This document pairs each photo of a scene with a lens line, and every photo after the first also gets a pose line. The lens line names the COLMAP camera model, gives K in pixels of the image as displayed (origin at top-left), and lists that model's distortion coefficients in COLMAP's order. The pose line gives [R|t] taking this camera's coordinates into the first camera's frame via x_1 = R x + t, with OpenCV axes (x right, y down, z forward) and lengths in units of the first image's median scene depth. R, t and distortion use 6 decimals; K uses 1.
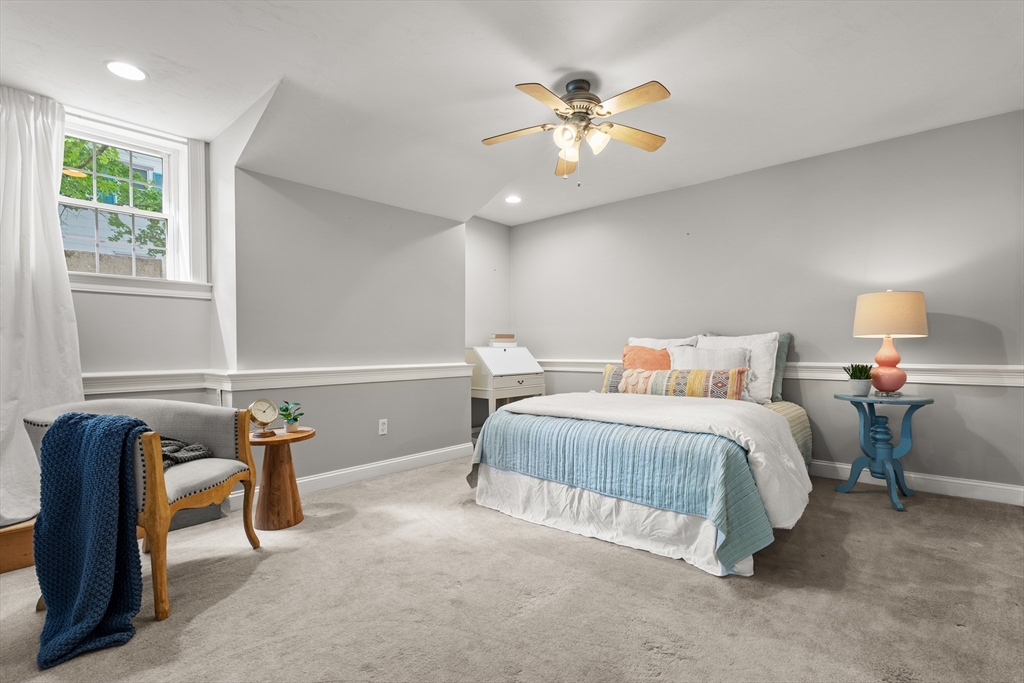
lens RADIAL K [[464.0, 0, 514.0], [0, 464.0, 341.6], [0, 0, 1]] dist [-0.004480, 0.000676]
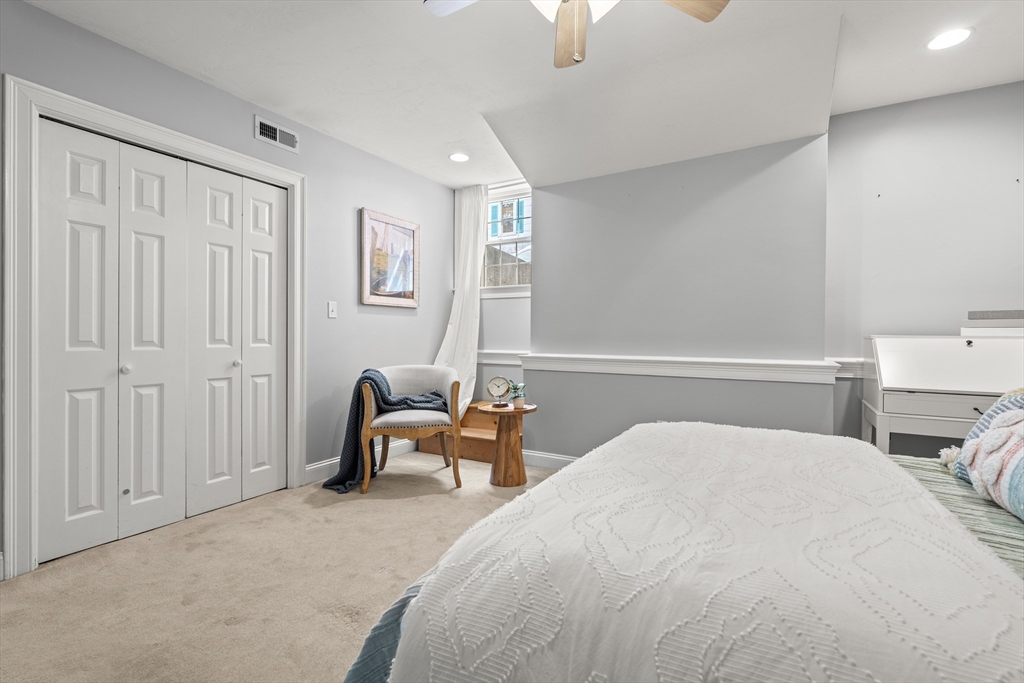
lens RADIAL K [[464.0, 0, 514.0], [0, 464.0, 341.6], [0, 0, 1]] dist [-0.004480, 0.000676]
pose [[0.220748, 0.011931, -0.975258, 0.361280], [0.003794, 0.999907, 0.013091, 0.008161], [0.975323, -0.006590, 0.220682, 0.417101]]
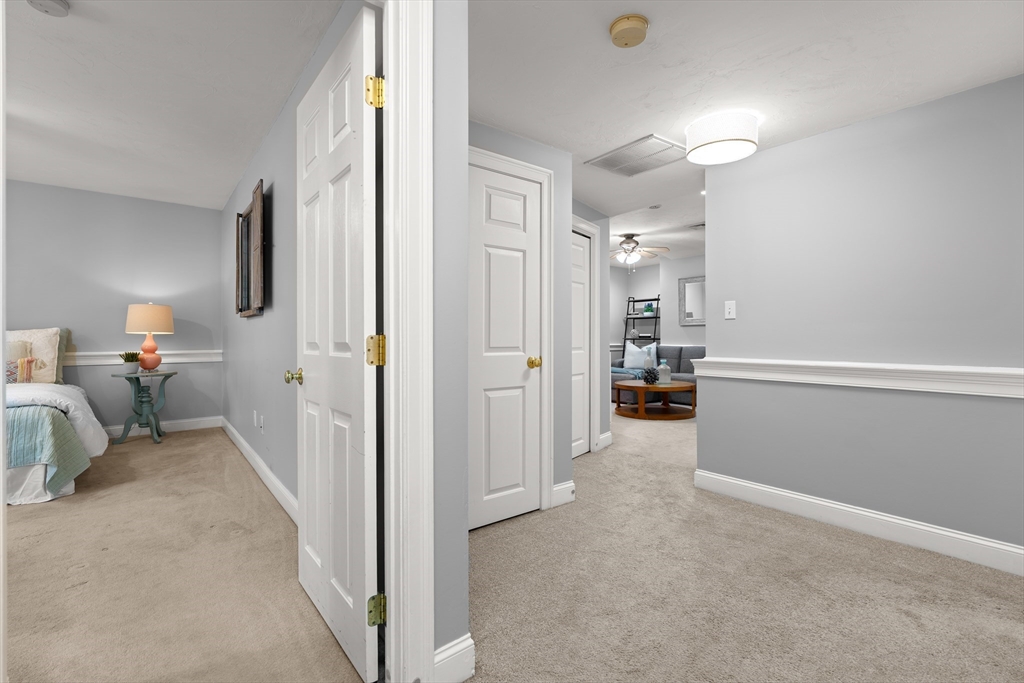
lens RADIAL K [[464.0, 0, 514.0], [0, 464.0, 341.6], [0, 0, 1]] dist [-0.004480, 0.000676]
pose [[0.178665, -0.004896, 0.983898, -0.480265], [-0.009825, 0.999929, 0.006760, -0.004910], [-0.983861, -0.010875, 0.178604, -0.452703]]
